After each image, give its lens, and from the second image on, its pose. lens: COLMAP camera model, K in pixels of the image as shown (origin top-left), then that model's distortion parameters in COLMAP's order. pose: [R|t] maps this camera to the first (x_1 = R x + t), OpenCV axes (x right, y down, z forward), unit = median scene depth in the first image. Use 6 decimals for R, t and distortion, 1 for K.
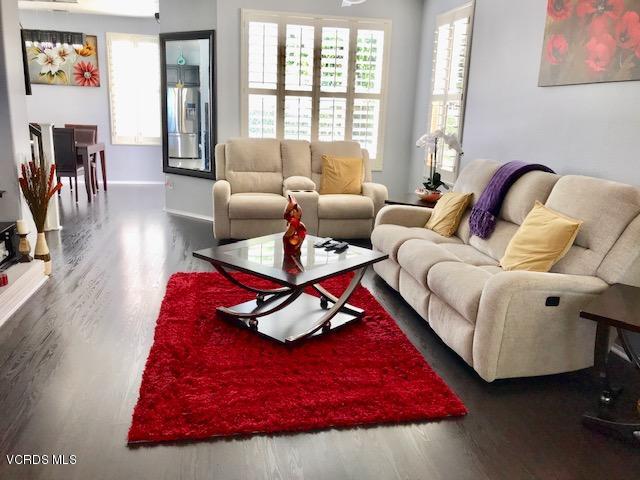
lens RADIAL K [[521.5, 0, 320.0], [0, 521.5, 240.0], [0, 0, 1]] dist [0.002733, 0.001144]
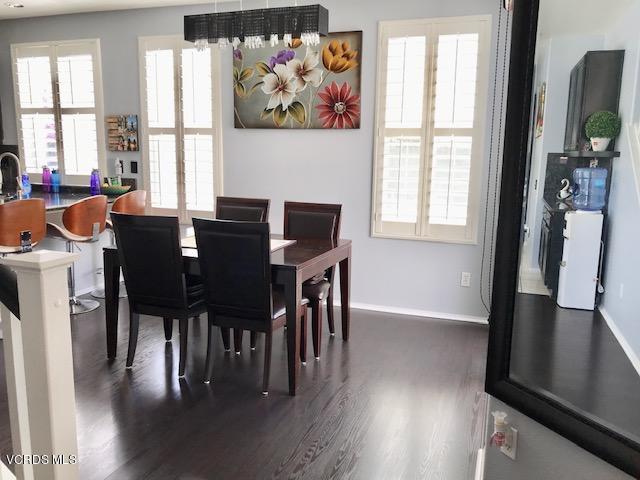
lens RADIAL K [[524.7, 0, 320.0], [0, 524.7, 240.0], [0, 0, 1]] dist [0.087943, -0.207775]
pose [[0.865874, 0.059171, -0.496750, -0.191335], [-0.103724, 0.992637, -0.062560, -0.148742], [0.489391, 0.105694, 0.865636, 0.548475]]
